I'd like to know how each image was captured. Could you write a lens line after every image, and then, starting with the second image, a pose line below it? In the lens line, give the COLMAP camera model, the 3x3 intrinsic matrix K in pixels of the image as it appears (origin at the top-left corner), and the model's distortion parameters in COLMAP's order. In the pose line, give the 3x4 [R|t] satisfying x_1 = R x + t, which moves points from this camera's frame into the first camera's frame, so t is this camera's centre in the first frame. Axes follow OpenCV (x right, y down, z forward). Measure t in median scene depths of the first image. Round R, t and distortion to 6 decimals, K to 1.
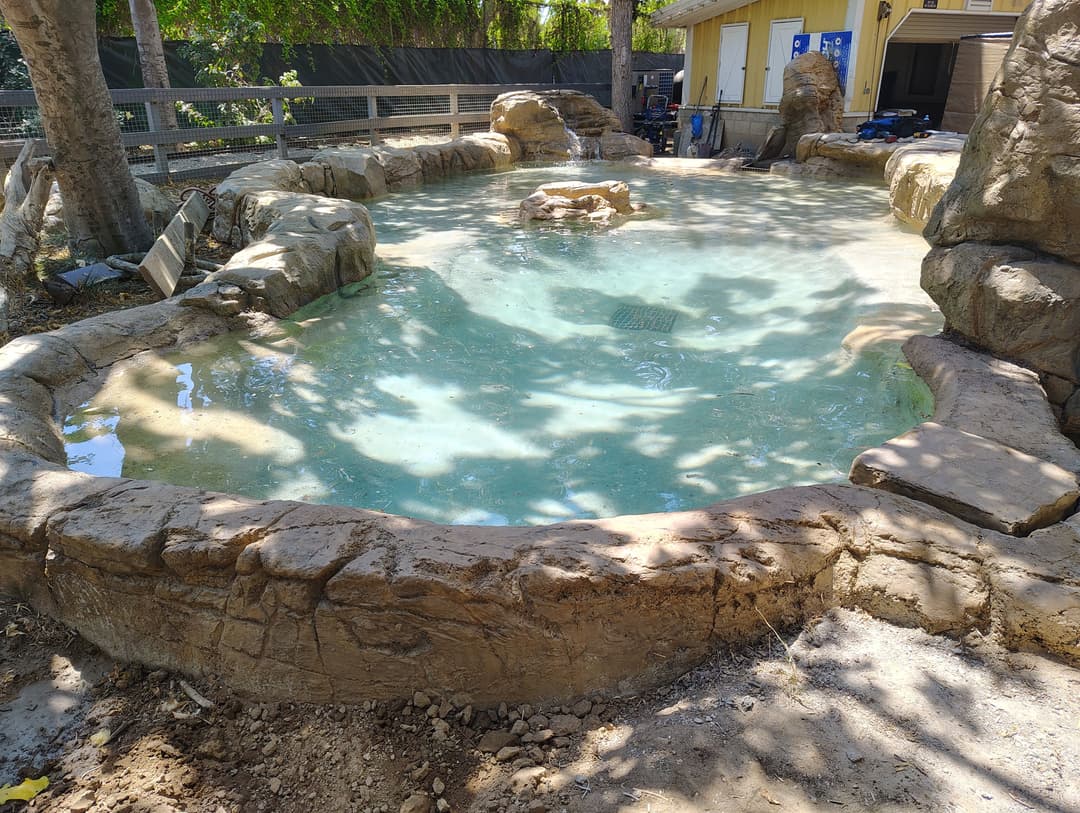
lens RADIAL K [[750.2, 0, 543.3], [0, 750.2, 397.5], [0, 0, 1]] dist [0.032174, -0.026518]
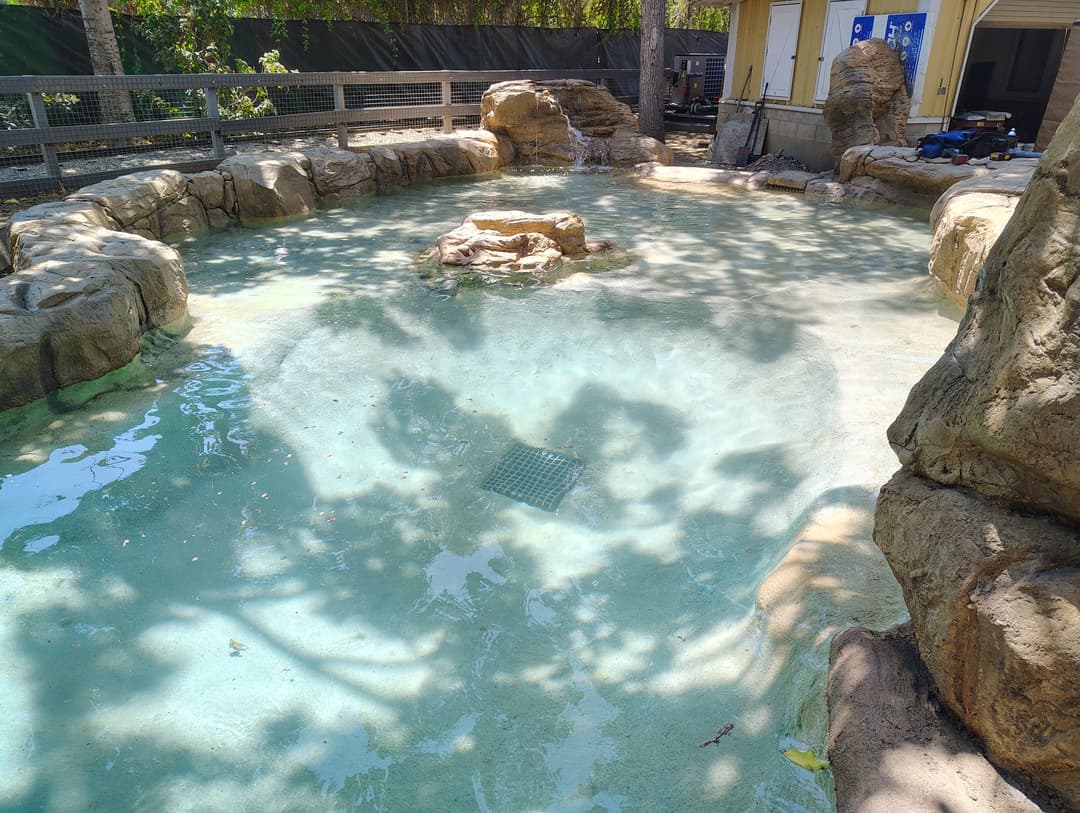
lens RADIAL K [[750.2, 0, 538.8], [0, 750.2, 416.6], [0, 0, 1]] dist [0.032174, -0.026518]
pose [[0.993493, 0.062020, -0.095524, 0.113443], [-0.057402, 0.997080, 0.050362, -0.087210], [0.098368, -0.044551, 0.994152, 0.168087]]
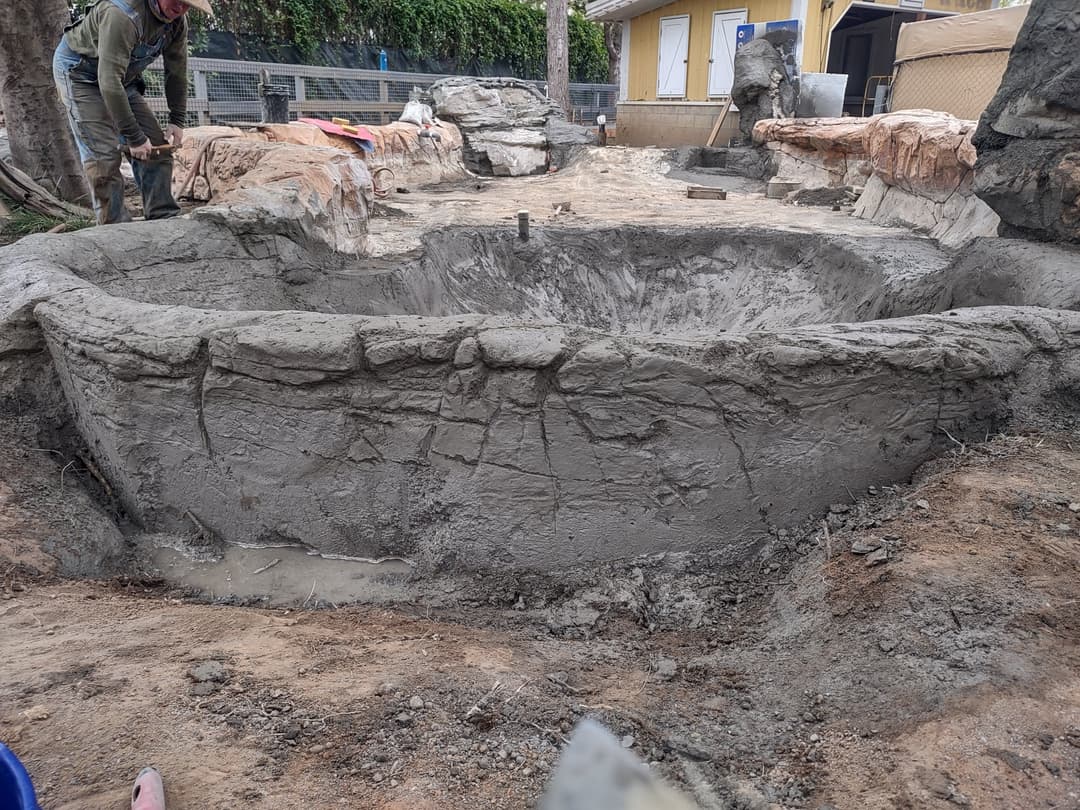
lens RADIAL K [[809.3, 0, 540.5], [0, 809.3, 406.6], [0, 0, 1]] dist [0.028805, -0.019962]
pose [[0.991914, -0.030084, 0.123294, -0.077461], [0.035668, 0.998424, -0.043338, 0.059447], [-0.121796, 0.047385, 0.991423, 0.002341]]
